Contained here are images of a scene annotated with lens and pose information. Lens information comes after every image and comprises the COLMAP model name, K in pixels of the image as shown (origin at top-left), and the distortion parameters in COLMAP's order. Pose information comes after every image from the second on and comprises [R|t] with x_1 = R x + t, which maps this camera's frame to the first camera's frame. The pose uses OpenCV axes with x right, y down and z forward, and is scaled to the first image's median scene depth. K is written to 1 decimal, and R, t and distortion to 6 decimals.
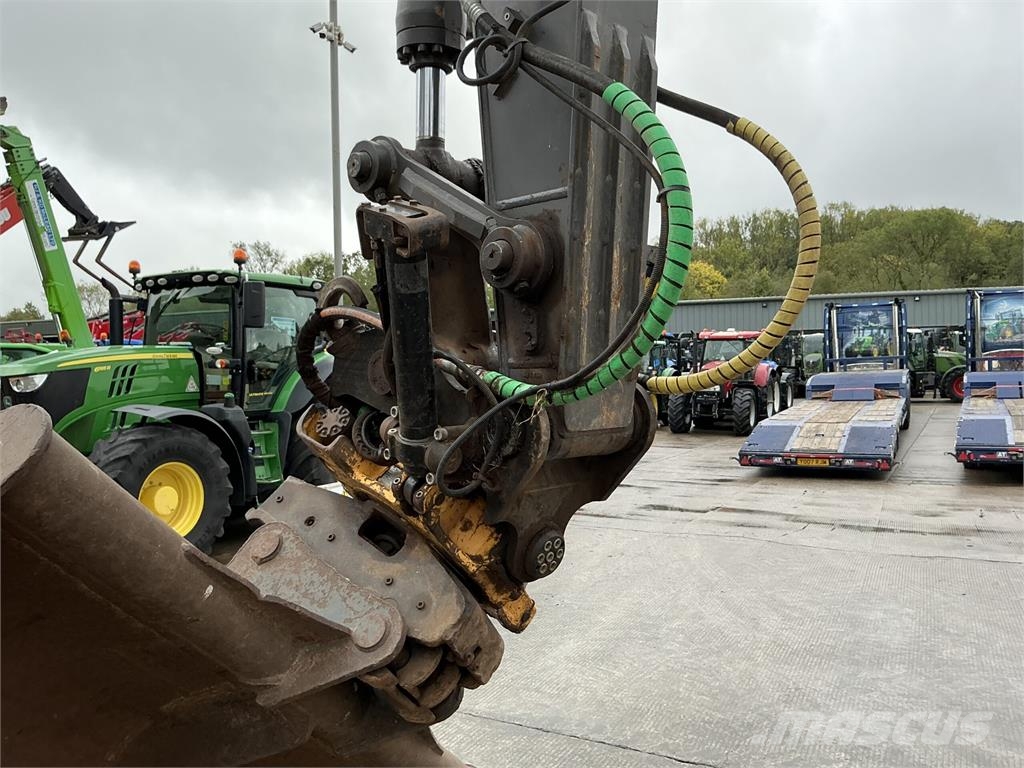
lens RADIAL K [[845.8, 0, 514.5], [0, 845.8, 384.9], [0, 0, 1]] dist [0.143105, -0.292649]
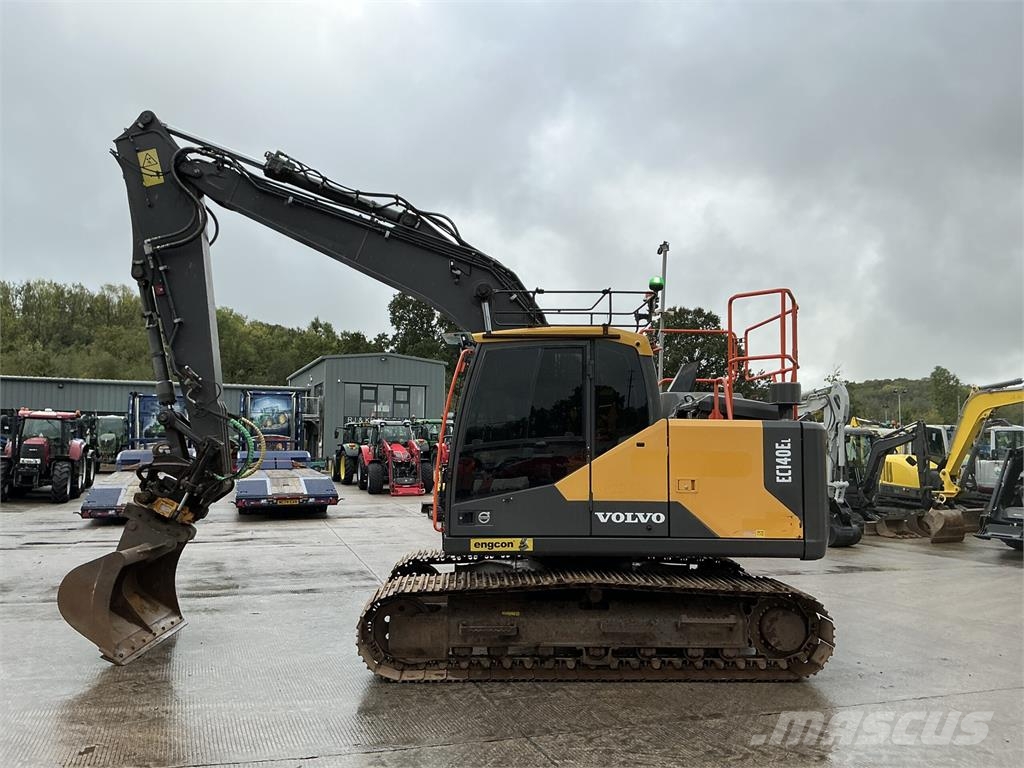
lens RADIAL K [[845.8, 0, 514.5], [0, 845.8, 384.9], [0, 0, 1]] dist [0.143105, -0.292649]
pose [[0.692900, 0.074261, 0.717200, -0.126316], [-0.005585, 0.995205, -0.097651, 0.009213], [-0.721012, 0.063657, 0.689992, -0.211827]]
